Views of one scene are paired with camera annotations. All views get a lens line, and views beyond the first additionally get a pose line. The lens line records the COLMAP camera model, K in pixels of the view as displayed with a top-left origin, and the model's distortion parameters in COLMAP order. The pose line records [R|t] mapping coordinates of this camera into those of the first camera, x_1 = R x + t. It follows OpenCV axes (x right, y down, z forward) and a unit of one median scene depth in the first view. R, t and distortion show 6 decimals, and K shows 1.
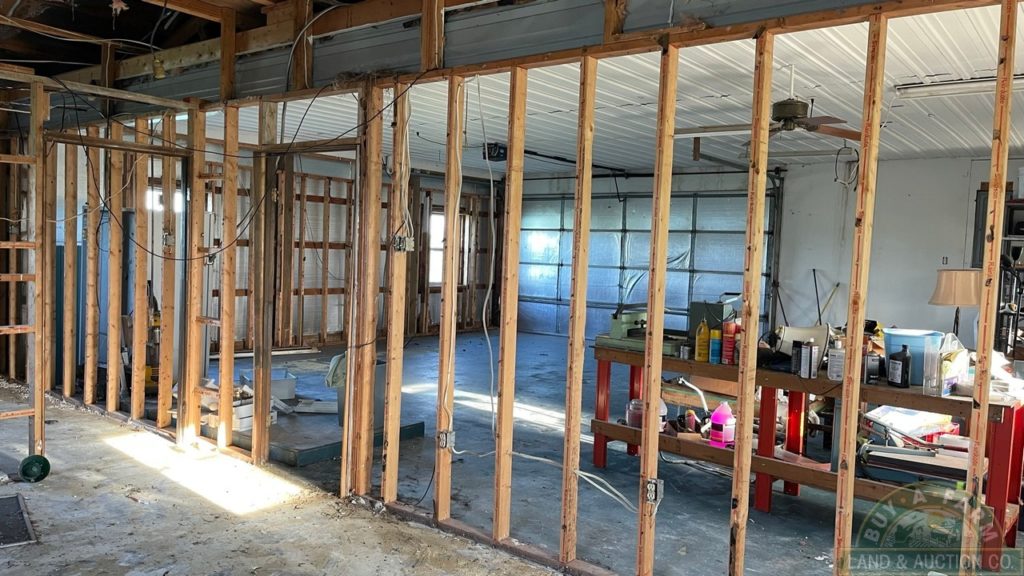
lens RADIAL K [[767.3, 0, 512.7], [0, 767.3, 281.3], [0, 0, 1]] dist [0.066052, -0.094269]
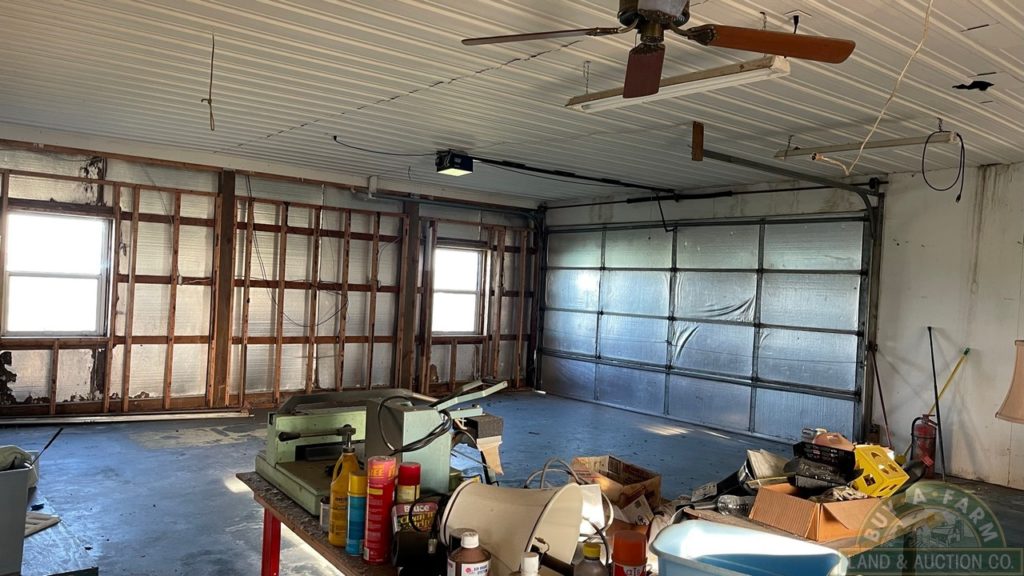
lens RADIAL K [[767.3, 0, 512.7], [0, 767.3, 281.3], [0, 0, 1]] dist [0.066052, -0.094269]
pose [[0.973594, 0.008778, -0.228116, 0.231289], [-0.022386, 0.998115, -0.057136, -0.010294], [0.227185, 0.060734, 0.971956, 0.316365]]
